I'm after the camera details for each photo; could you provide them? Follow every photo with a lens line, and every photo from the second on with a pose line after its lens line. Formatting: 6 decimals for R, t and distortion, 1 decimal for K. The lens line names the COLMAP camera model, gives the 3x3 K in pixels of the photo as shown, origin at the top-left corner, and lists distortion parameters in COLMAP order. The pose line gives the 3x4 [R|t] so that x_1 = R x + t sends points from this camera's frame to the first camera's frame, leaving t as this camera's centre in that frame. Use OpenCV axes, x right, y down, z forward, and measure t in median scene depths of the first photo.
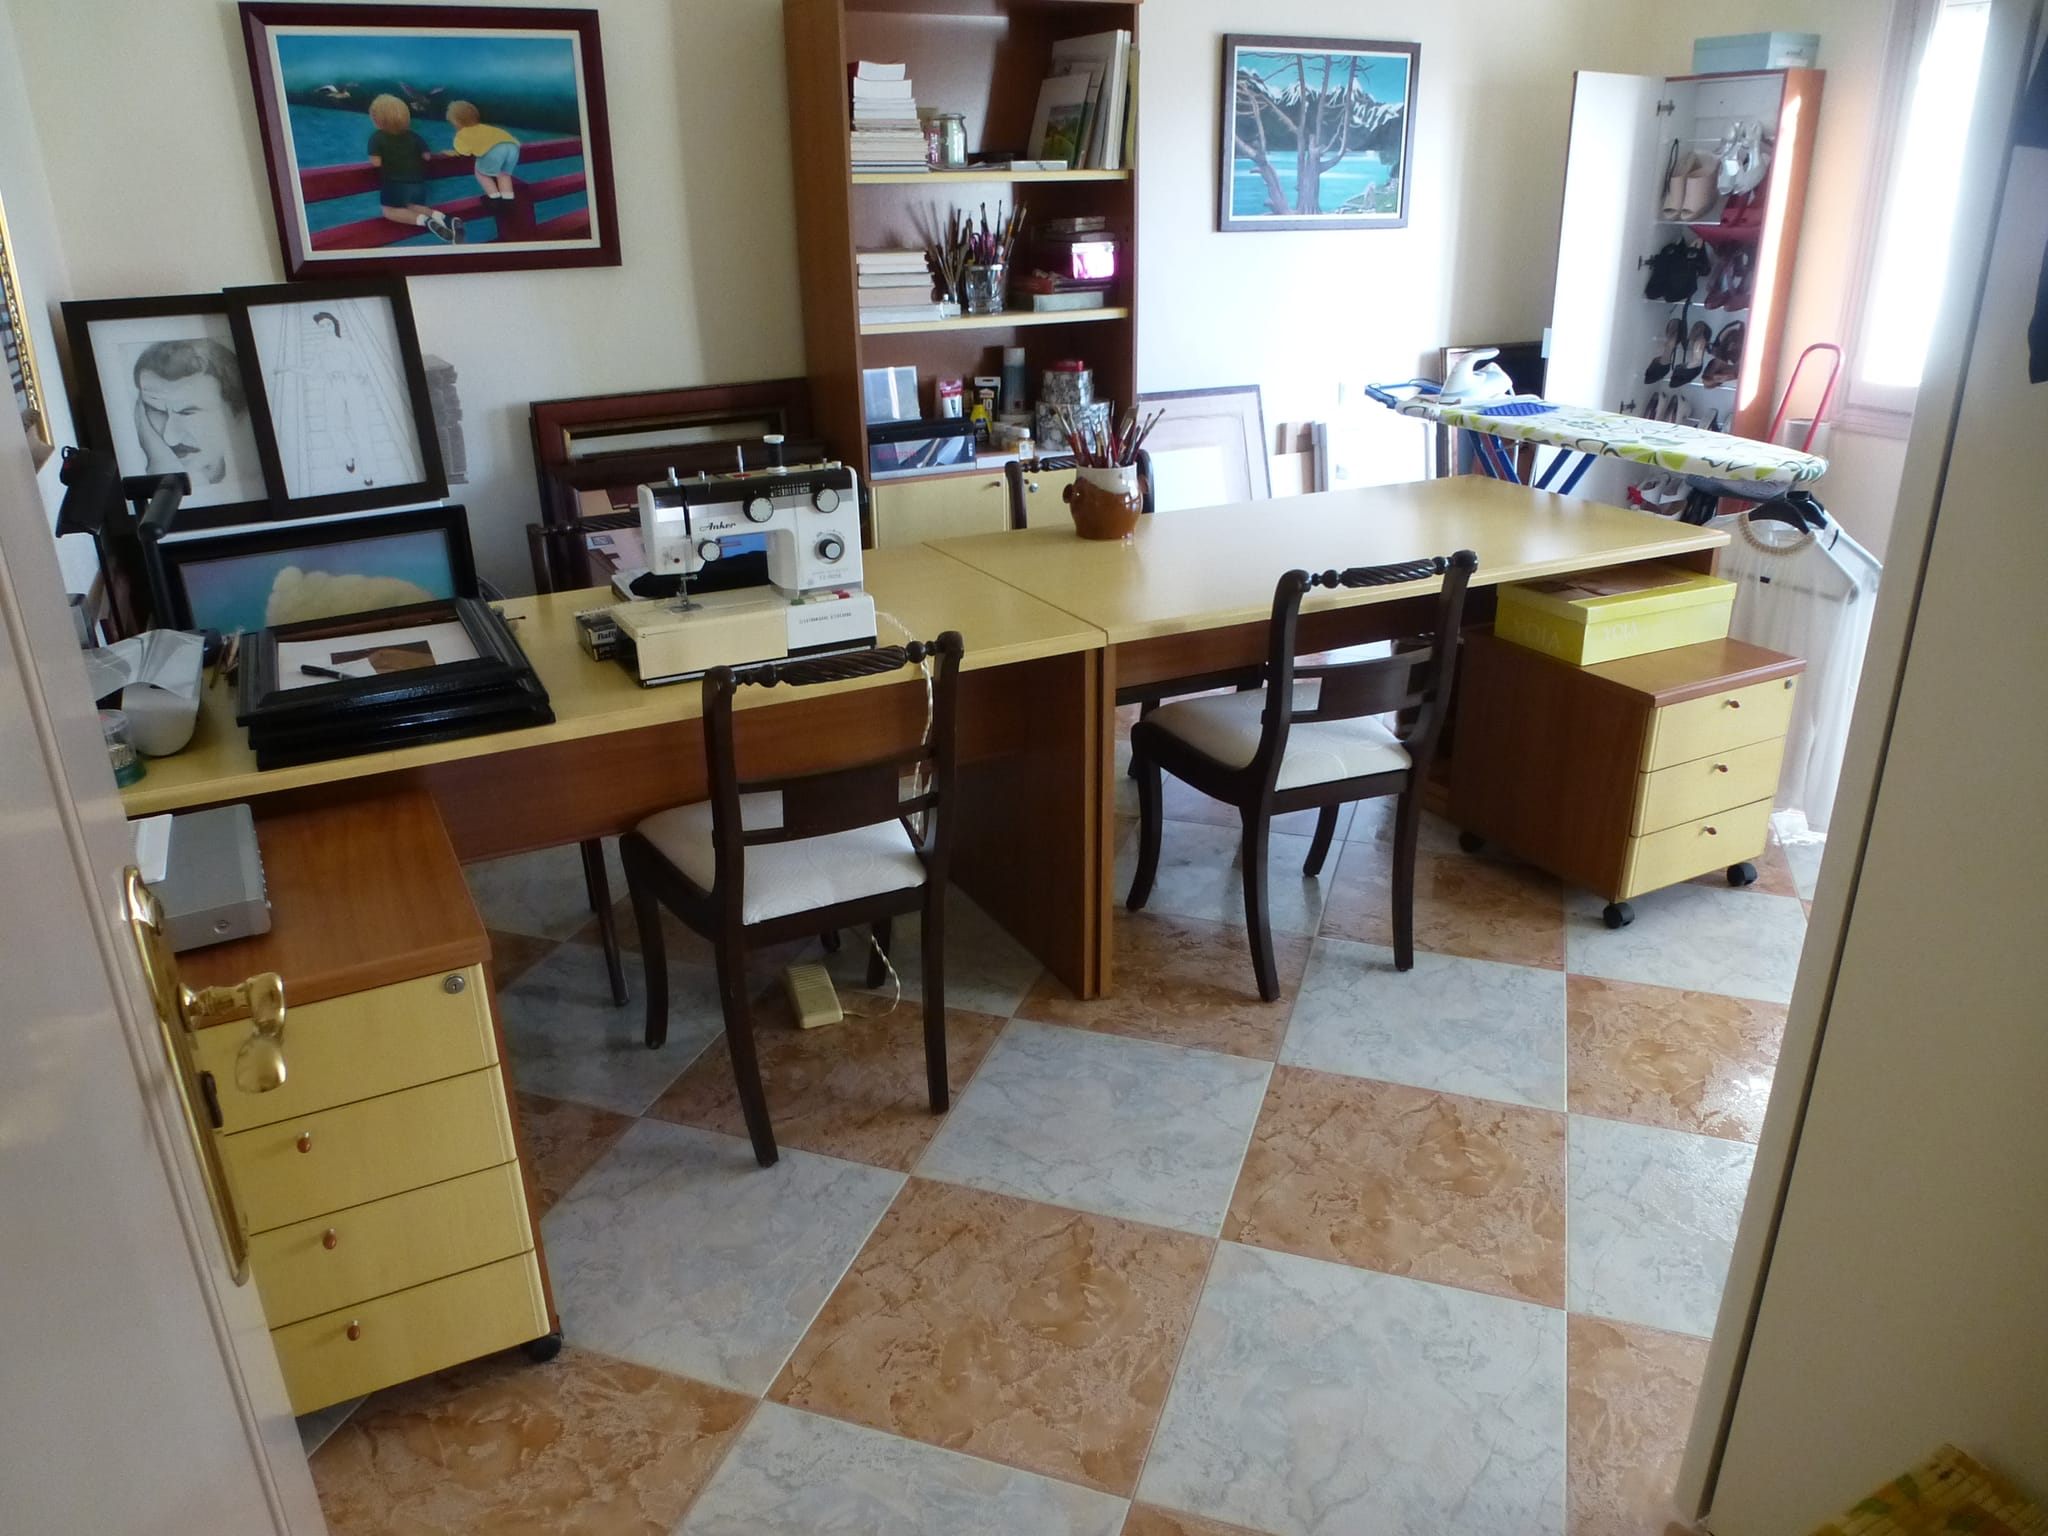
lens RADIAL K [[1427.1, 0, 990.7], [0, 1427.1, 750.2], [0, 0, 1]] dist [-0.084763, 0.057170]
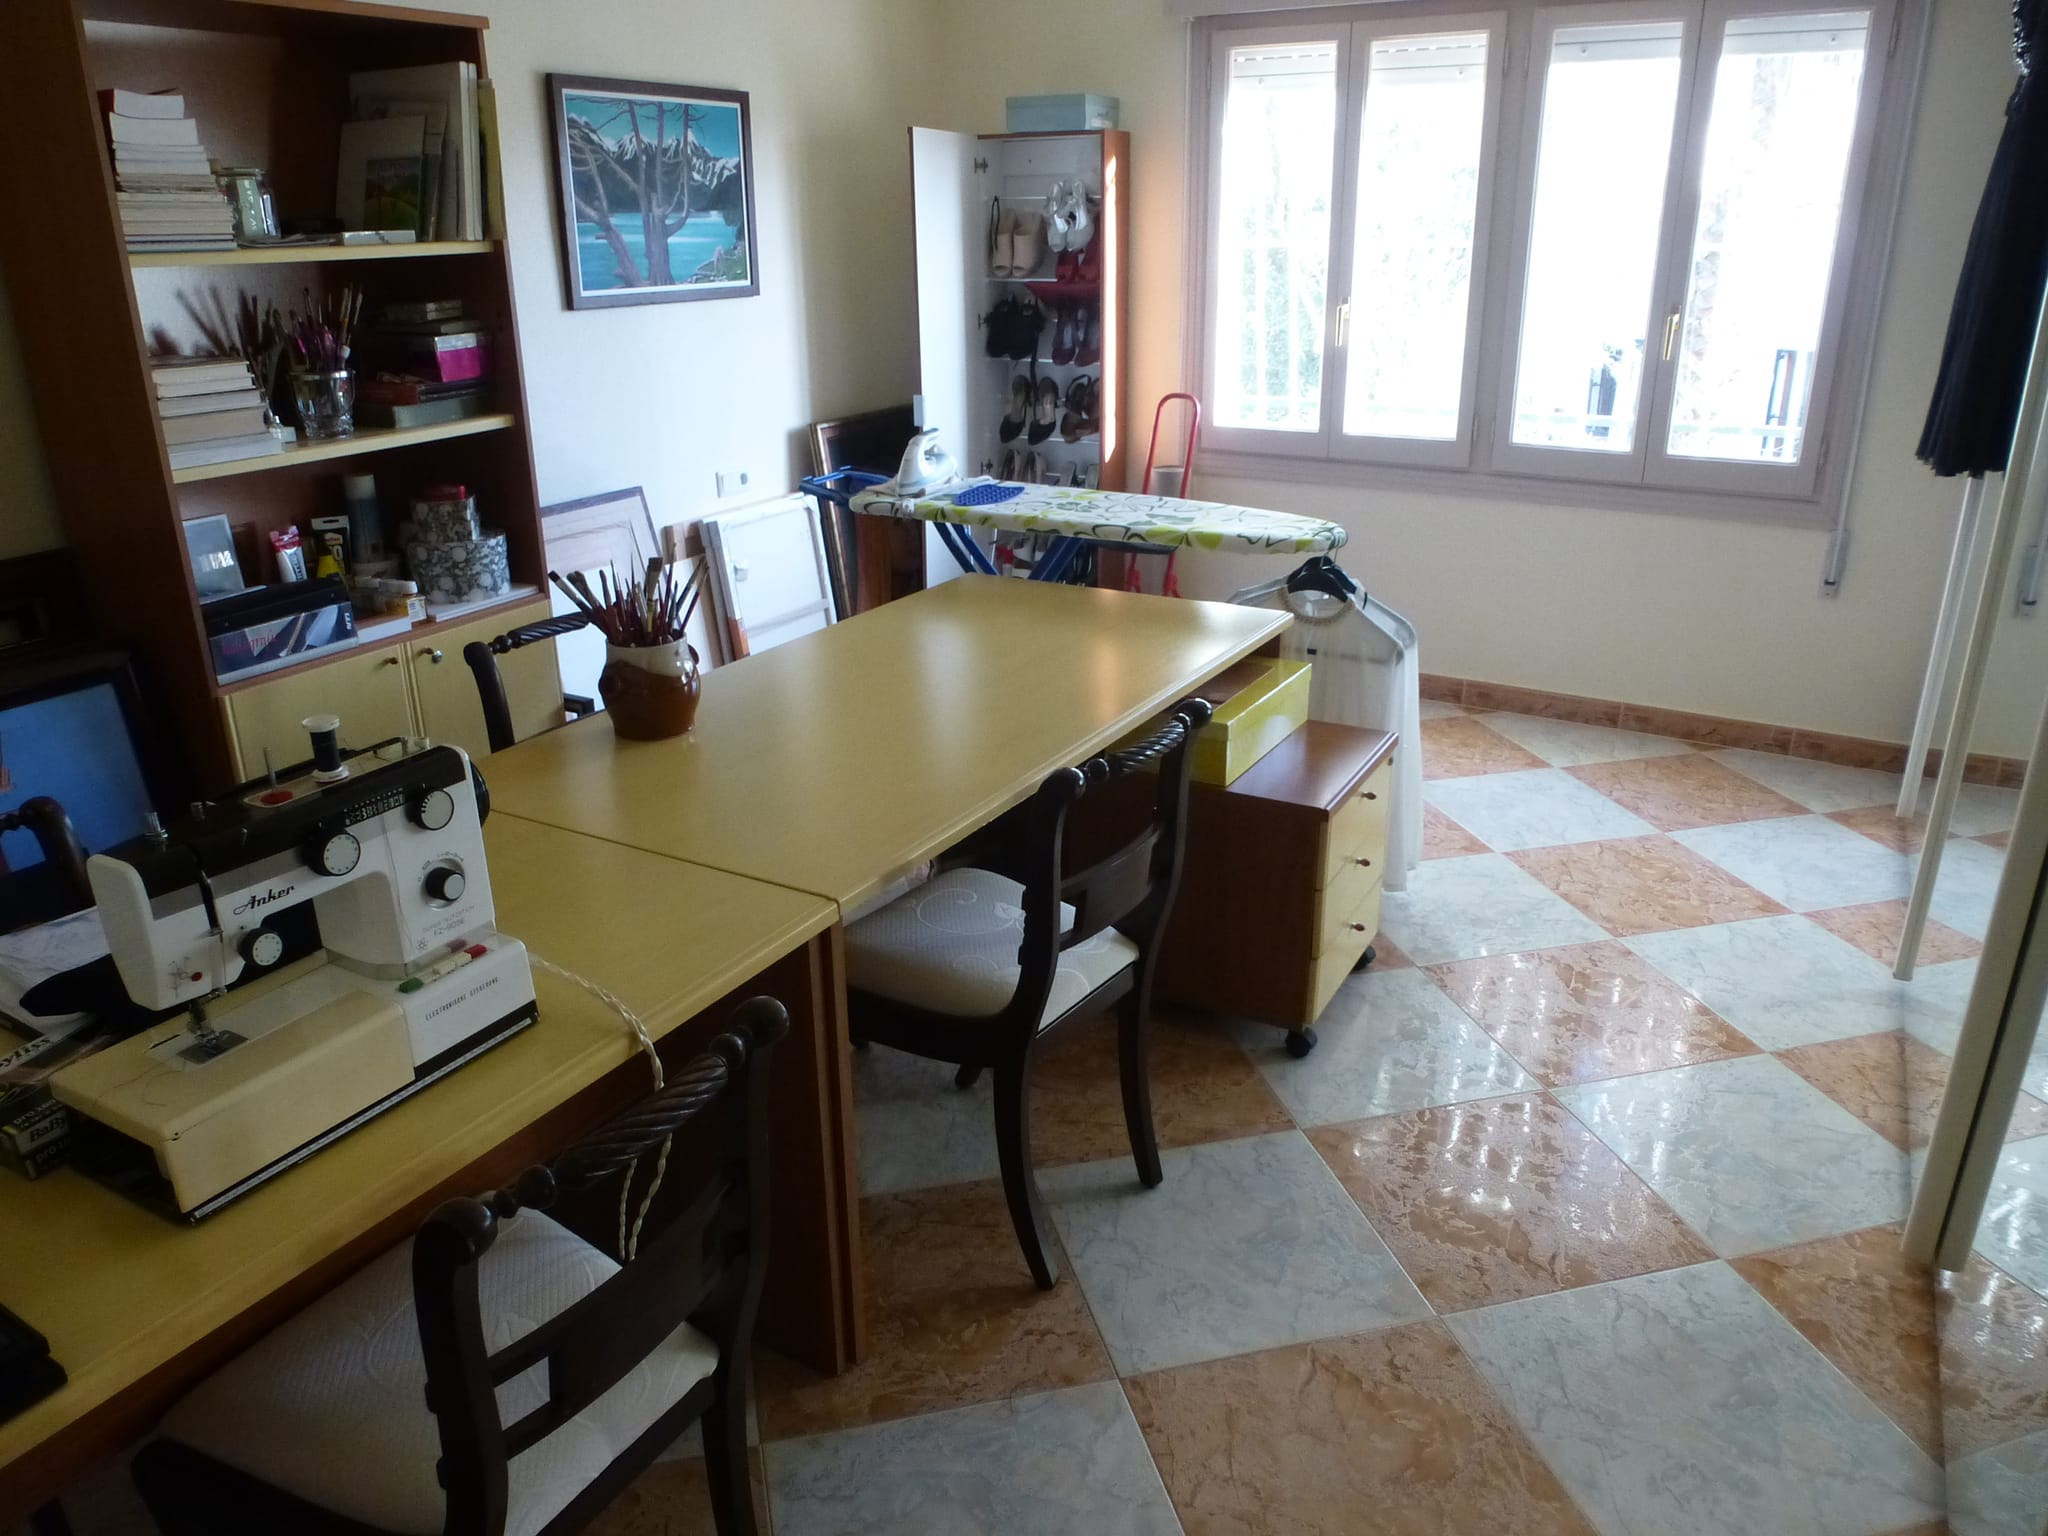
lens RADIAL K [[1461.5, 0, 1010.2], [0, 1461.5, 761.1], [0, 0, 1]] dist [-0.069954, 0.027773]
pose [[0.841158, -0.182099, 0.509208, -0.105824], [0.199587, 0.979663, 0.020643, -0.077679], [-0.502611, 0.084267, 0.860396, 0.170445]]
